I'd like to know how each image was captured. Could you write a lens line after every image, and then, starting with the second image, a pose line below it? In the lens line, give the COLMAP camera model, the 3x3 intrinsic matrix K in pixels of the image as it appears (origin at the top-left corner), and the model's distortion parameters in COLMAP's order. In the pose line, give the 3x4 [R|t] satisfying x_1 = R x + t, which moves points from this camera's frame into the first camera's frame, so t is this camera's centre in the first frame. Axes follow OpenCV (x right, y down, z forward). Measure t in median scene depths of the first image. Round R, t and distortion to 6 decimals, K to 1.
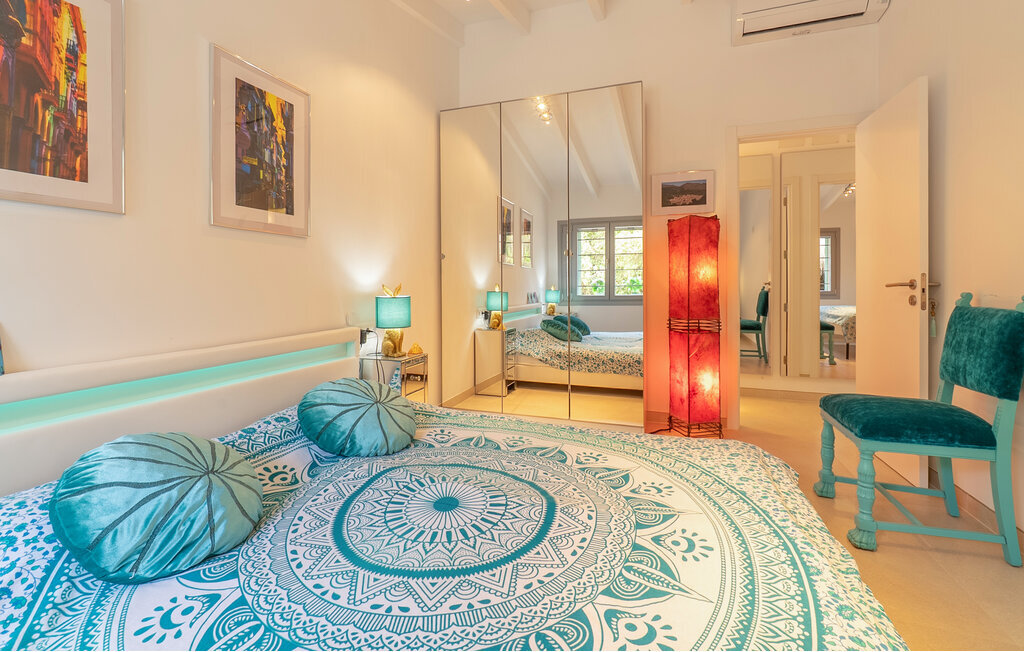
lens RADIAL K [[445.5, 0, 512.8], [0, 445.5, 282.8], [0, 0, 1]] dist [-0.005028, 0.000611]
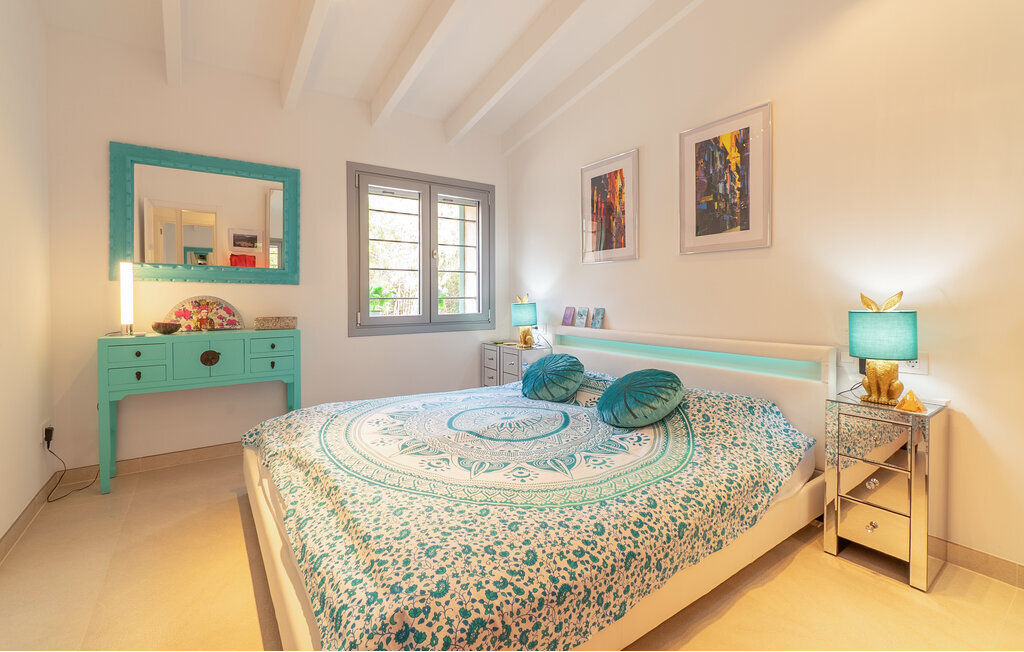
lens RADIAL K [[445.5, 0, 506.5], [0, 445.5, 300.5], [0, 0, 1]] dist [-0.005028, 0.000611]
pose [[-0.589244, 0.011897, -0.807868, 0.813351], [0.007702, 0.999929, 0.009108, 0.006259], [0.807918, -0.000855, -0.589294, 1.294610]]
